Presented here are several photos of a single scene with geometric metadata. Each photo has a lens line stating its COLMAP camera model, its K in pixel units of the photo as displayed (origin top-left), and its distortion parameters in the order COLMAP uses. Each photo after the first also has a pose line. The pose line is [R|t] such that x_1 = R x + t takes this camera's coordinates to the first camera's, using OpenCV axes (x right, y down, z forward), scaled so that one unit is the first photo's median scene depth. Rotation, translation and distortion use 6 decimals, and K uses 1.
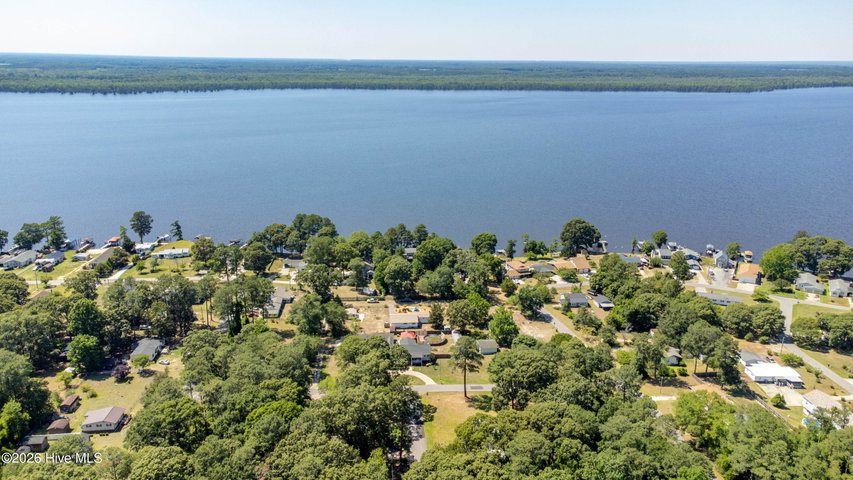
lens RADIAL K [[623.9, 0, 421.9], [0, 623.9, 249.9], [0, 0, 1]] dist [0.051712, -0.003805]
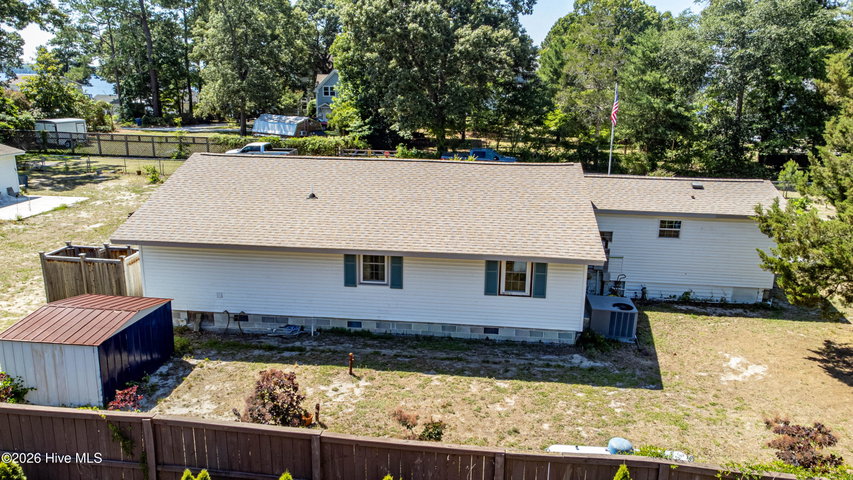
lens RADIAL K [[633.7, 0, 422.0], [0, 633.7, 237.9], [0, 0, 1]] dist [0.046390, 0.001561]
pose [[0.981505, 0.050143, -0.184753, -0.009419], [-0.059946, 0.997053, -0.047863, 0.098649], [0.181808, 0.058053, 0.981619, 0.790611]]
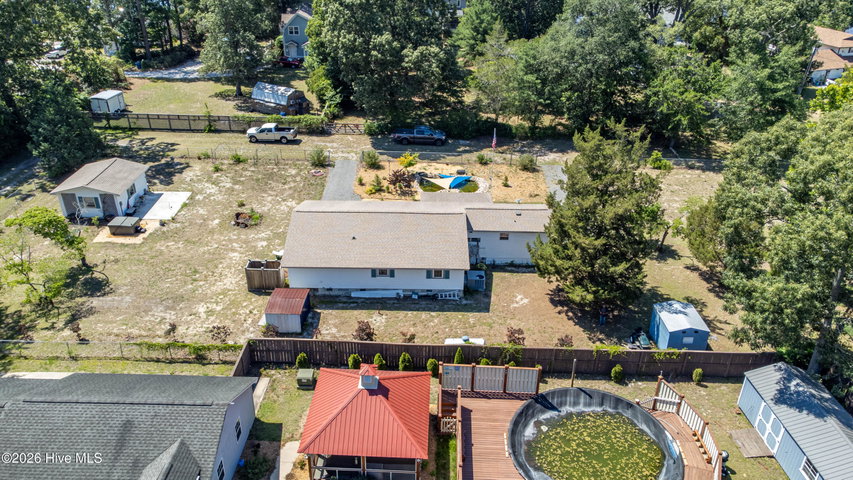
lens RADIAL K [[623.9, 0, 421.9], [0, 623.9, 249.9], [0, 0, 1]] dist [0.051712, -0.003805]
pose [[0.995578, 0.047625, -0.080969, -0.004414], [-0.029663, 0.977237, 0.210067, 0.067808], [0.089130, -0.206736, 0.974329, 0.717322]]
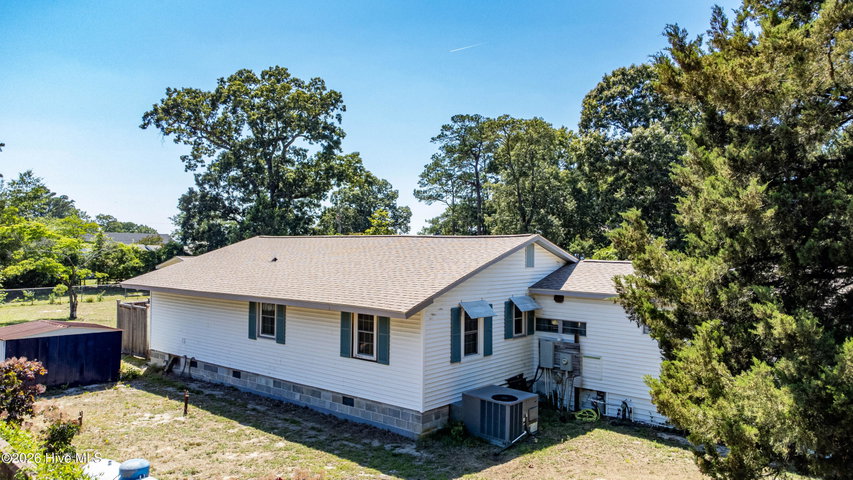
lens RADIAL K [[633.7, 0, 422.0], [0, 633.7, 237.9], [0, 0, 1]] dist [0.046390, 0.001561]
pose [[0.693327, -0.015008, -0.720467, 0.023285], [-0.214376, 0.950223, -0.226094, 0.101422], [0.687997, 0.311208, 0.655598, 0.812603]]
